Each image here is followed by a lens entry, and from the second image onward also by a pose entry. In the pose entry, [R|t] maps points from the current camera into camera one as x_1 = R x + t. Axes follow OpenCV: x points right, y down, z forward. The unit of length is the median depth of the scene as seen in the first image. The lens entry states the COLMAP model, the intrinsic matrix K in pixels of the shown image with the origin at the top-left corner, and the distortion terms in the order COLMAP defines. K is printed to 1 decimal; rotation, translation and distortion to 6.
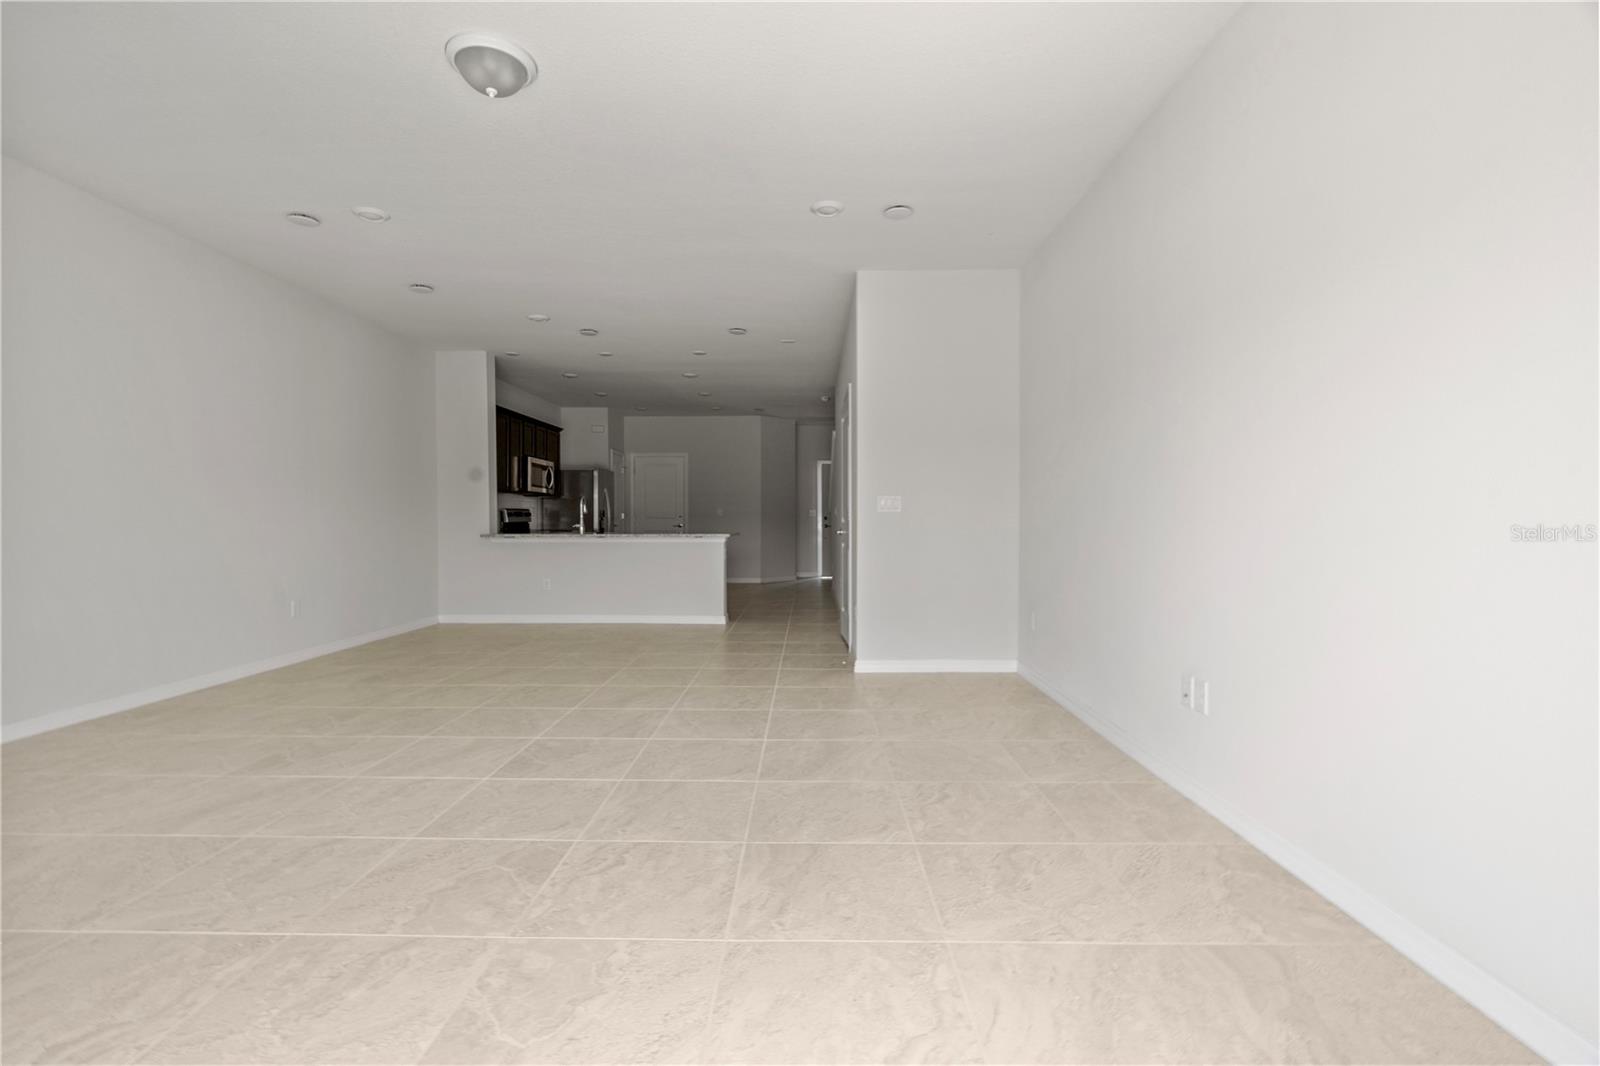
lens RADIAL K [[708.5, 0, 798.0], [0, 708.5, 549.6], [0, 0, 1]] dist [-0.001006, 0.000344]
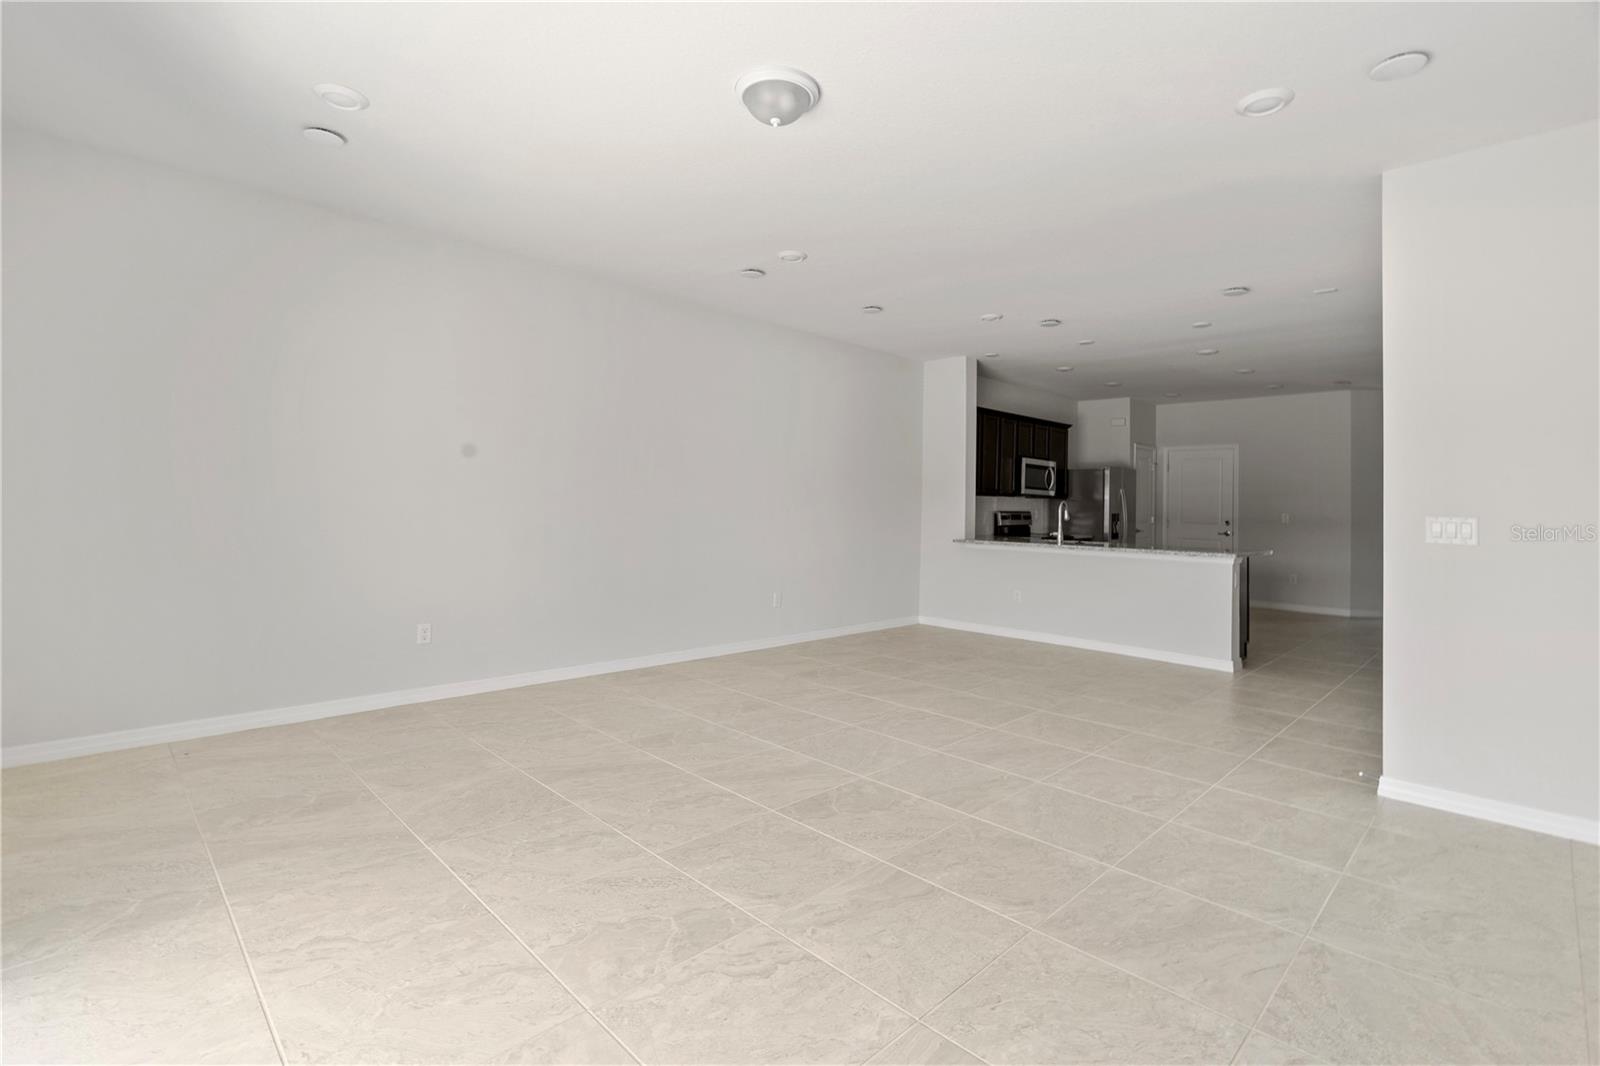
lens RADIAL K [[732.7, 0, 799.3], [0, 732.7, 496.8], [0, 0, 1]] dist [-0.007897, 0.000672]
pose [[0.717514, 0.007287, -0.696506, 0.123296], [-0.051825, 0.997732, -0.042950, -0.028242], [0.694613, 0.066913, 0.716264, 0.122029]]
